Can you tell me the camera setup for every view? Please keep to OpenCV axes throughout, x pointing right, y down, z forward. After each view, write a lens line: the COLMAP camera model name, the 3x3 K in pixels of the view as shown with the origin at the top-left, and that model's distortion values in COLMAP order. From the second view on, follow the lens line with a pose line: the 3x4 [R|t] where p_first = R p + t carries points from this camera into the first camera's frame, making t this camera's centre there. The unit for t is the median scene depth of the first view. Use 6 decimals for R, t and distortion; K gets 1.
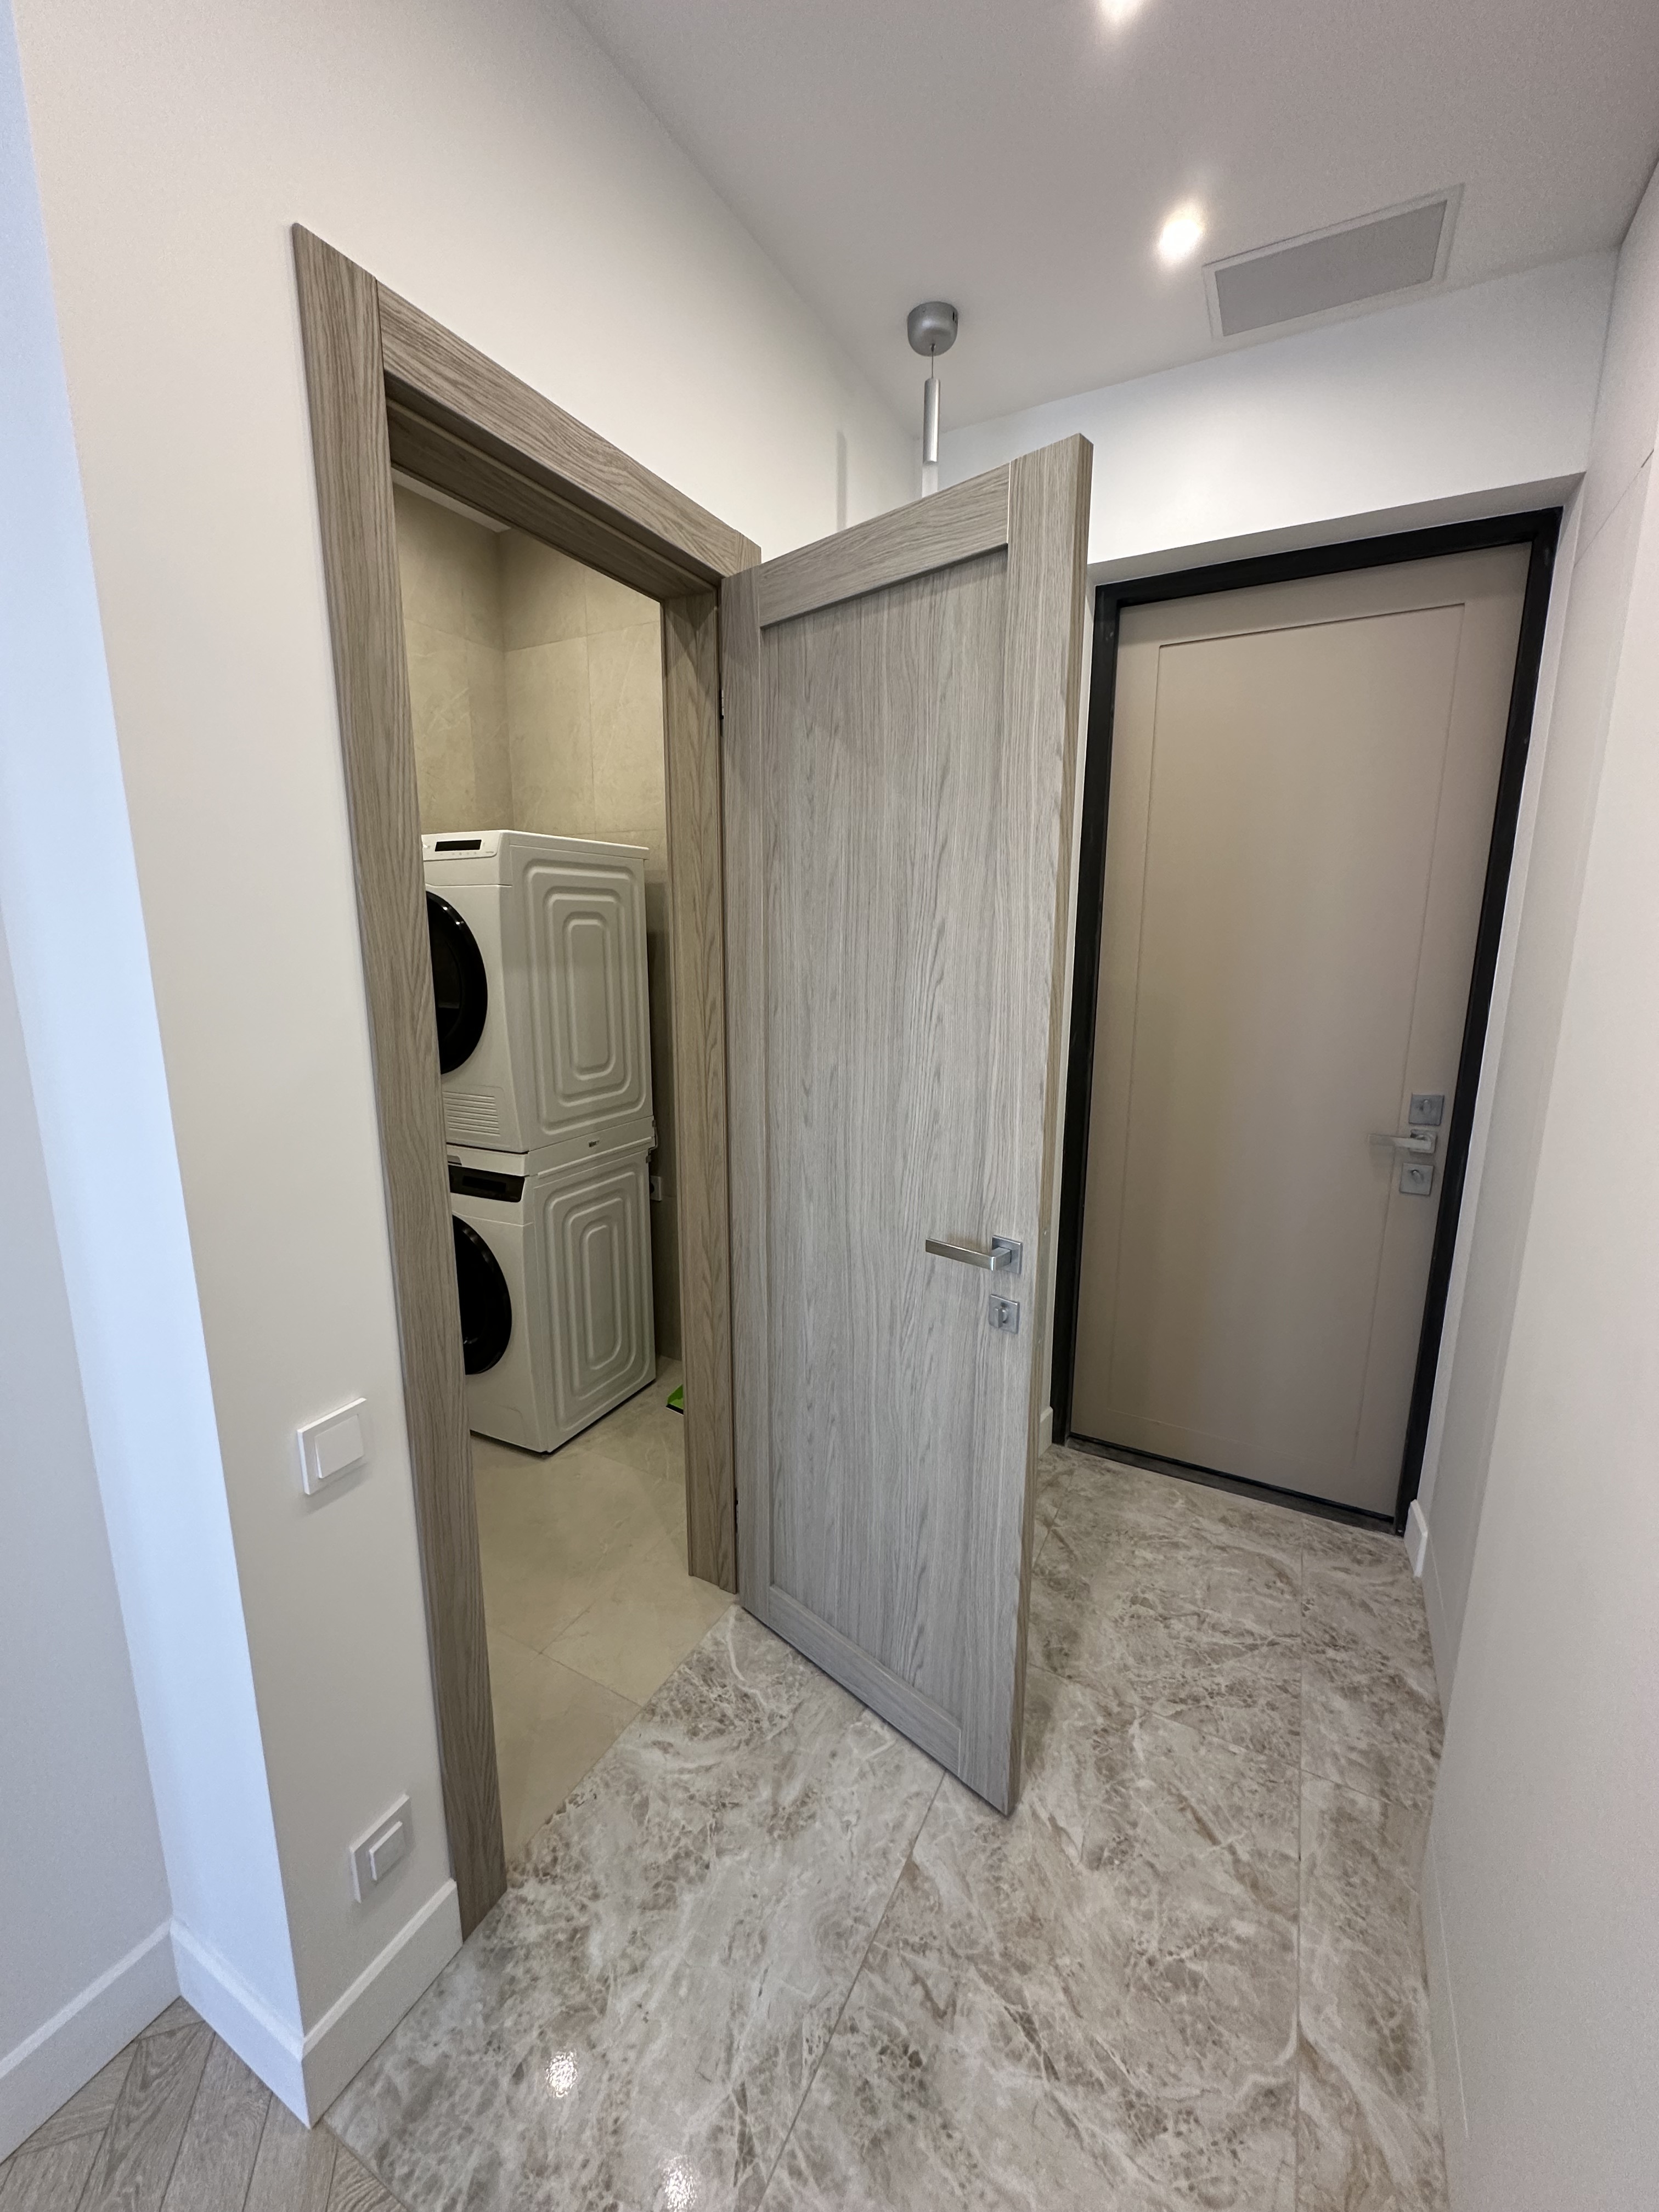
lens RADIAL K [[884.9, 0, 831.2], [0, 884.9, 1101.8], [0, 0, 1]] dist [-0.003349, 0.000376]
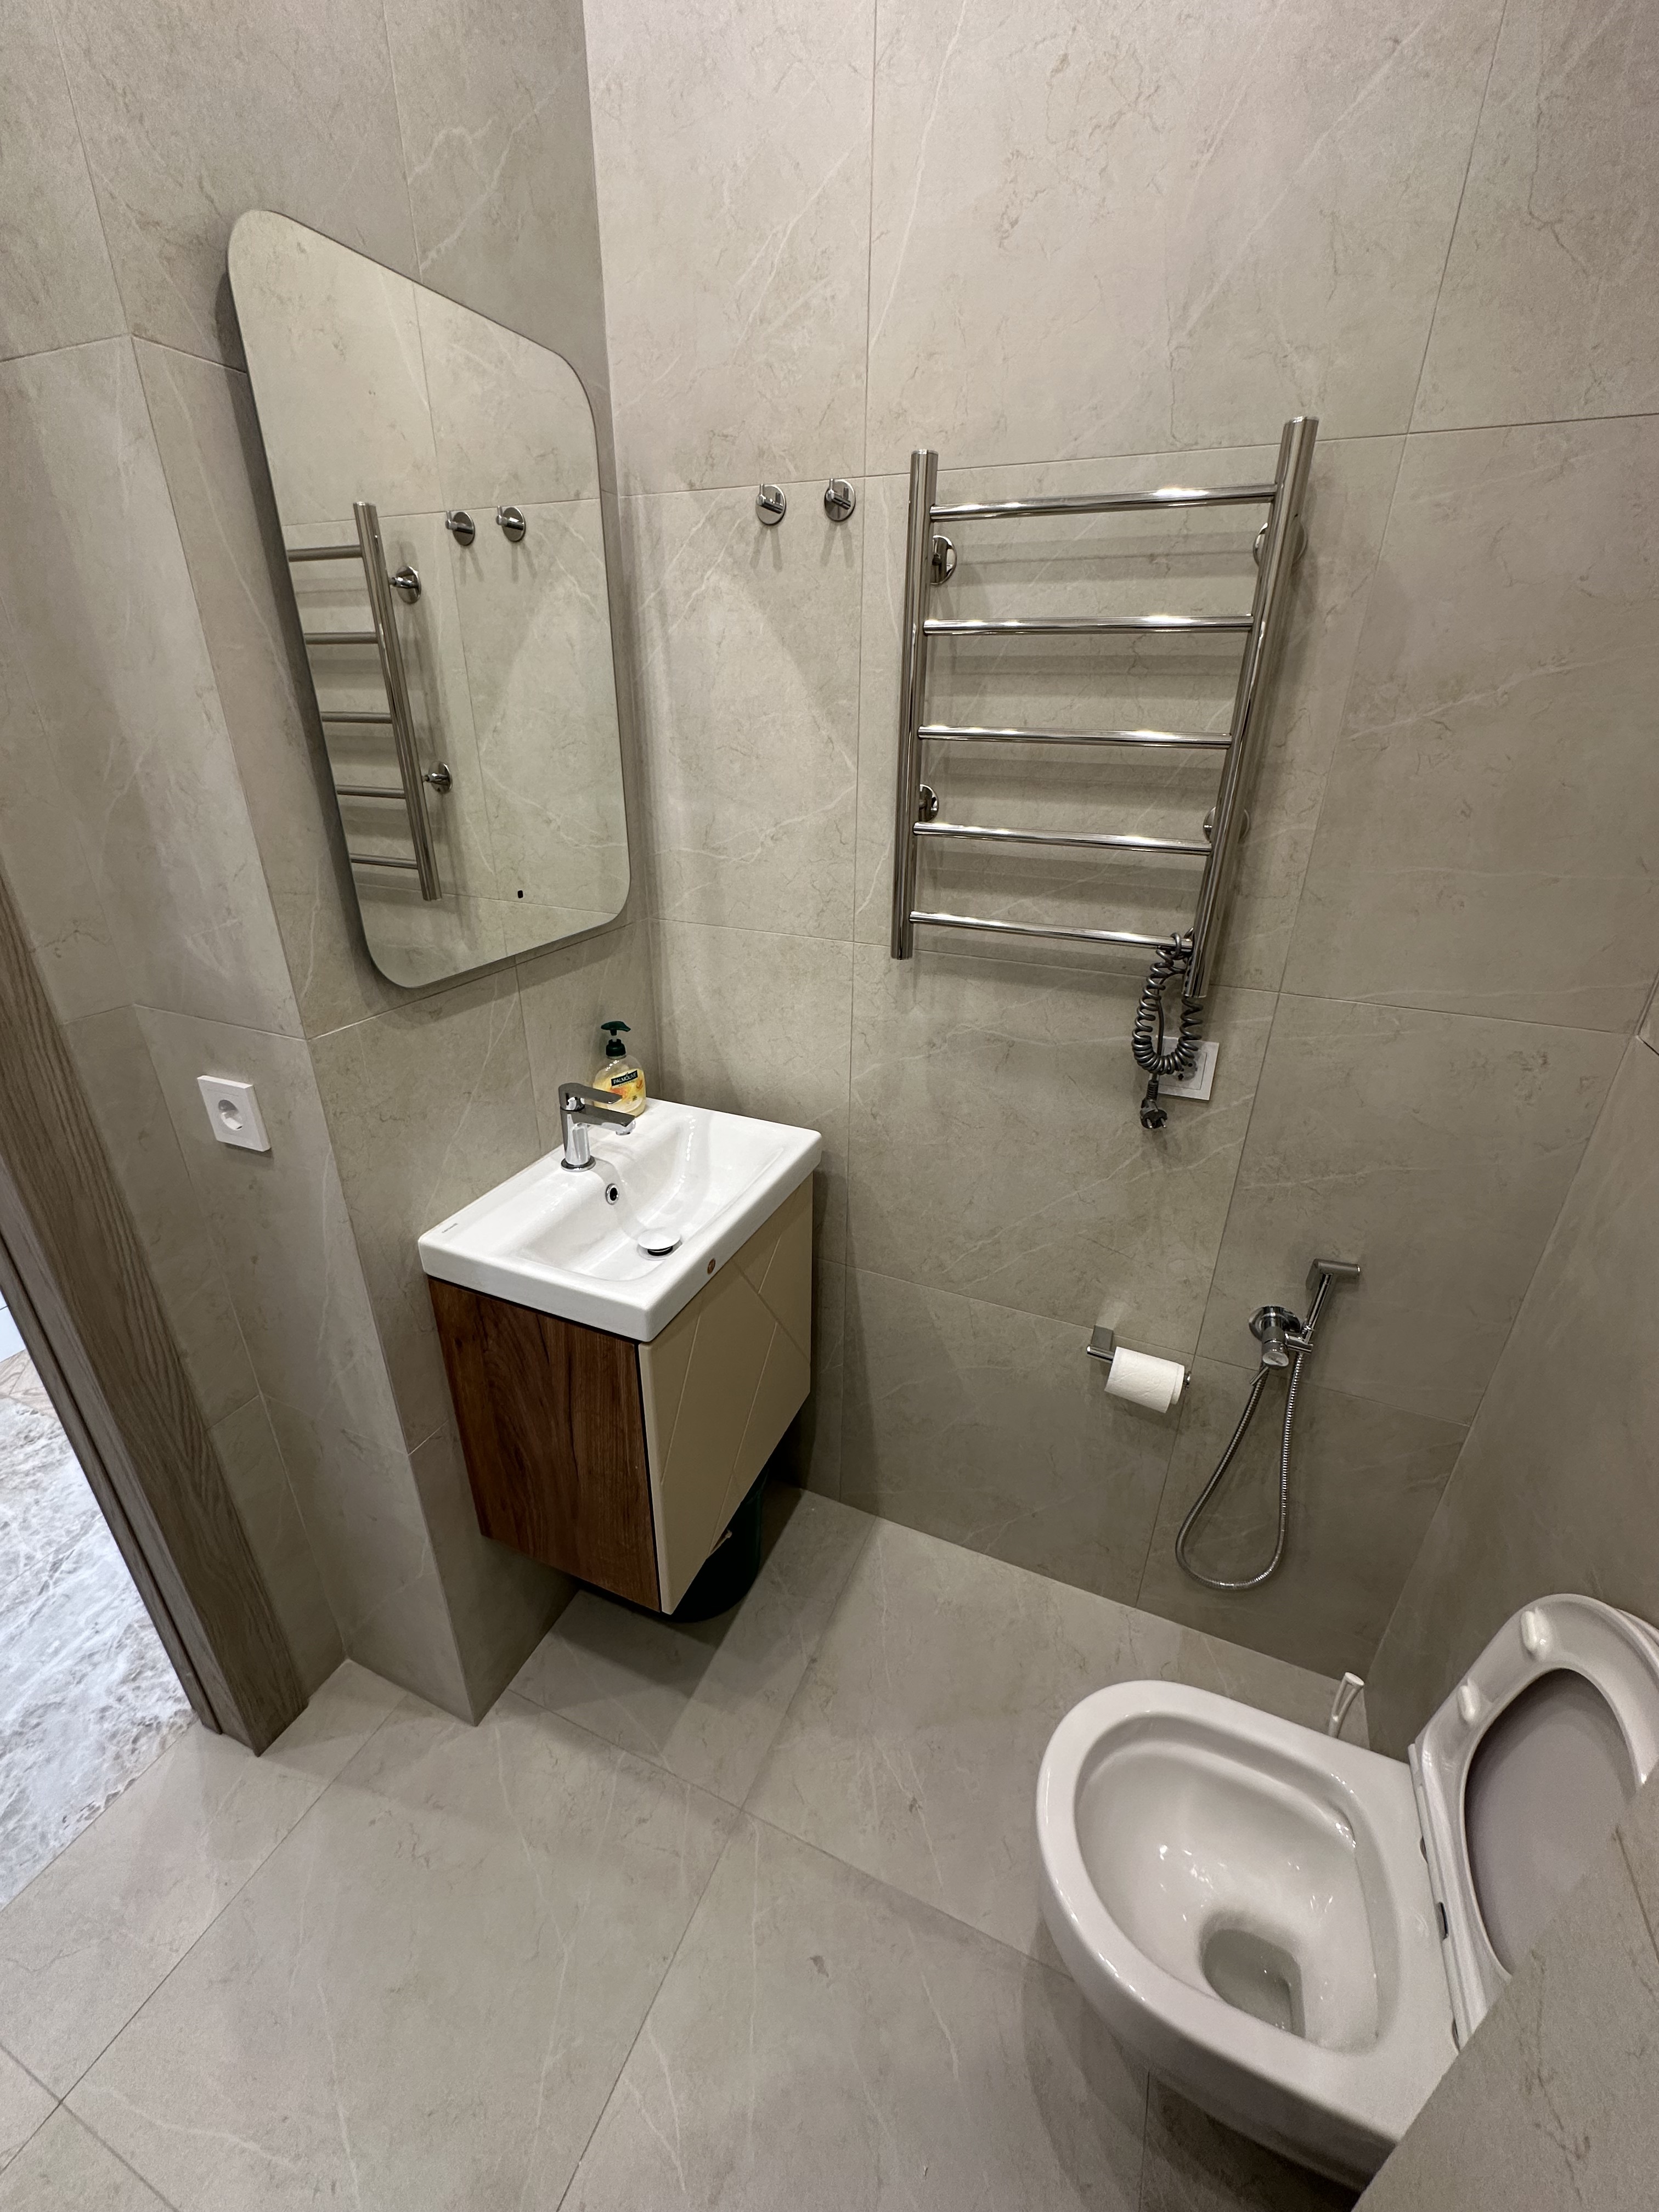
lens RADIAL K [[884.9, 0, 831.2], [0, 884.9, 1101.8], [0, 0, 1]] dist [-0.003349, 0.000376]
pose [[-0.995519, 0.022460, -0.091853, -0.909768], [-0.035364, 0.812461, 0.581942, -0.288099], [0.087697, 0.582583, -0.808026, 1.302547]]
